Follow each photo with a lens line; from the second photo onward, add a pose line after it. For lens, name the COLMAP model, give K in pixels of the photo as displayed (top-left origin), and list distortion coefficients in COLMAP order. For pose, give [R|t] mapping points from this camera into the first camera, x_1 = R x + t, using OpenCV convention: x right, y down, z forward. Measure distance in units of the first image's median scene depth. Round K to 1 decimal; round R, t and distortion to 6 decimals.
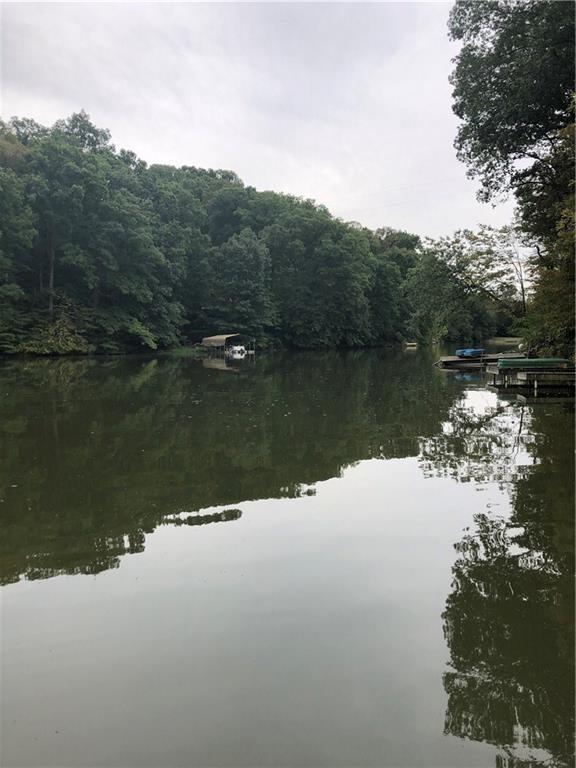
lens RADIAL K [[617.3, 0, 289.1], [0, 617.3, 381.8], [0, 0, 1]] dist [0.013317, -0.004672]
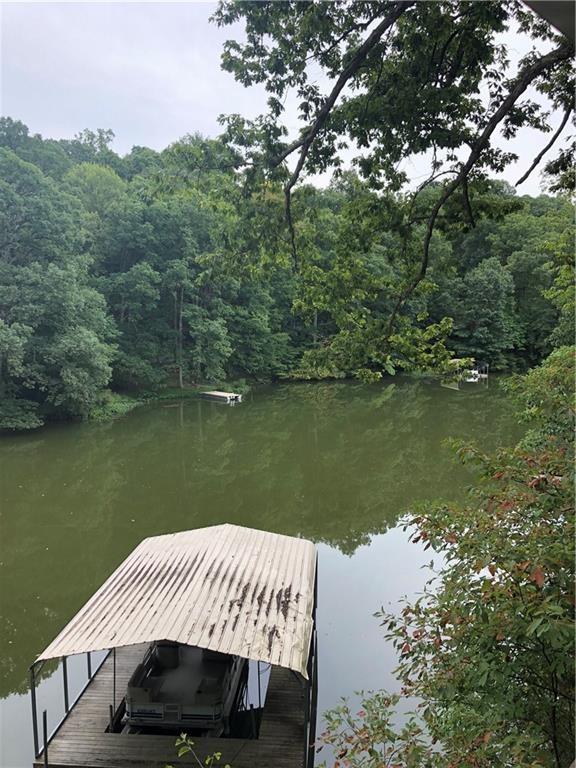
lens RADIAL K [[617.3, 0, 290.0], [0, 617.3, 378.1], [0, 0, 1]] dist [0.013317, -0.004672]
pose [[0.875861, 0.047133, -0.480256, 0.170696], [-0.024448, 0.998275, 0.053386, -0.098113], [0.481944, -0.035017, 0.875502, -0.140544]]
